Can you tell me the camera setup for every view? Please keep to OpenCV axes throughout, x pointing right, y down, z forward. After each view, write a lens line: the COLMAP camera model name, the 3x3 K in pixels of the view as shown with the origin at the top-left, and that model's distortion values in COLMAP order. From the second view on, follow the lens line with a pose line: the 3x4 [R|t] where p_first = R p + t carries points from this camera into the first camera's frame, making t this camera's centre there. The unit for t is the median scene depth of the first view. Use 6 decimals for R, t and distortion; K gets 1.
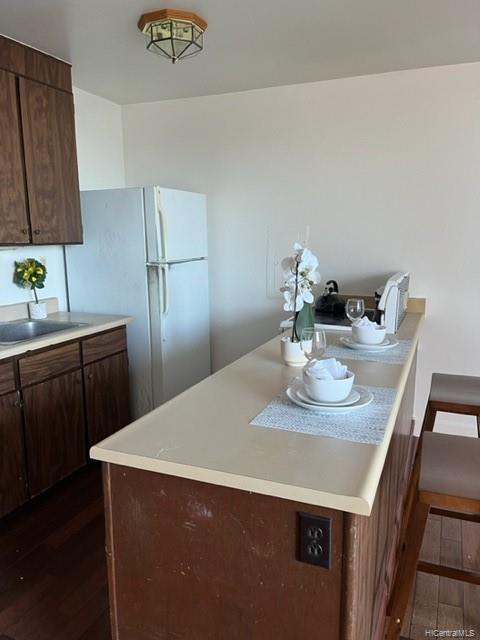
lens RADIAL K [[489.6, 0, 240.0], [0, 489.6, 320.0], [0, 0, 1]] dist [0.044017, -0.067865]
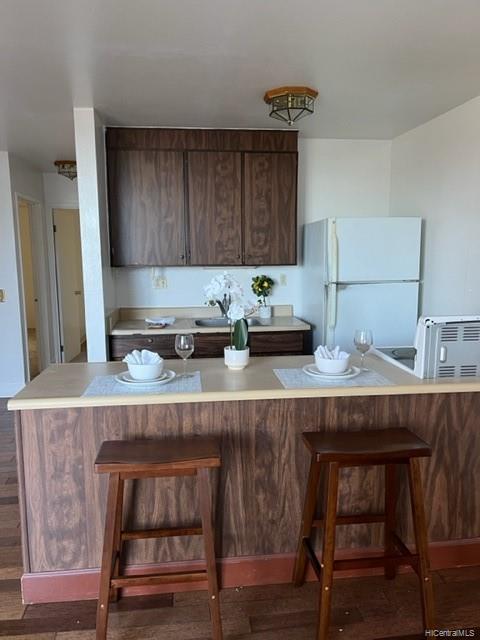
lens RADIAL K [[489.6, 0, 240.0], [0, 489.6, 320.0], [0, 0, 1]] dist [0.044017, -0.067865]
pose [[0.497311, 0.123152, -0.858787, 0.810046], [-0.142166, 0.988061, 0.059364, -0.074517], [0.855845, 0.092568, 0.508881, 0.254135]]
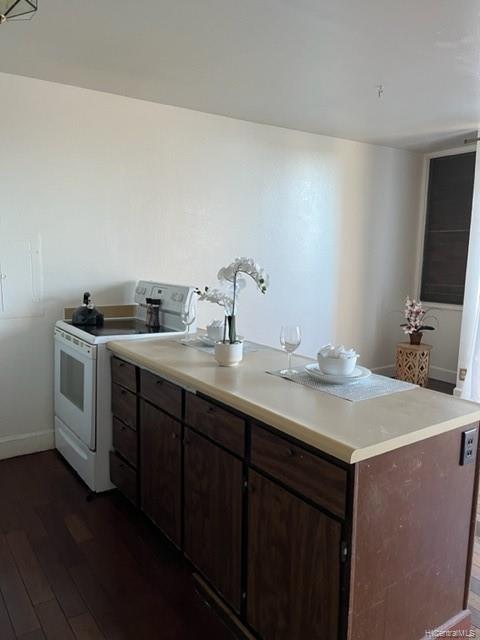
lens RADIAL K [[489.6, 0, 240.0], [0, 489.6, 320.0], [0, 0, 1]] dist [0.044017, -0.067865]
pose [[0.525214, -0.104031, 0.844587, -0.535092], [0.122373, 0.991417, 0.046018, -0.038584], [-0.842125, 0.079186, 0.533437, 0.266903]]
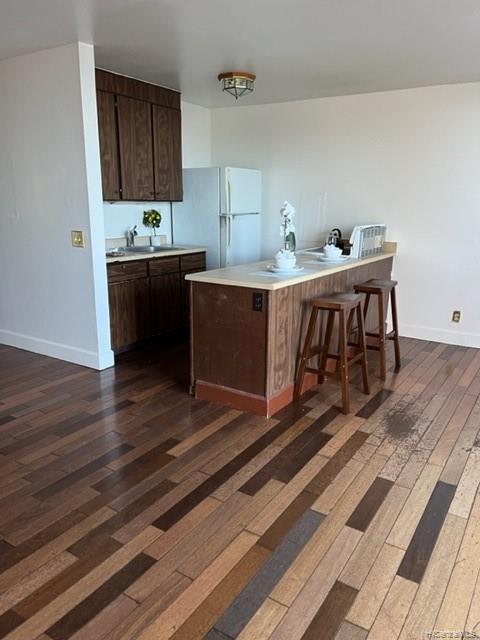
lens RADIAL K [[489.6, 0, 240.0], [0, 489.6, 320.0], [0, 0, 1]] dist [0.044017, -0.067865]
pose [[0.983153, 0.061917, -0.171976, 0.198477], [-0.050065, 0.996117, 0.072422, 0.125267], [0.175792, -0.062592, 0.982435, -0.680636]]
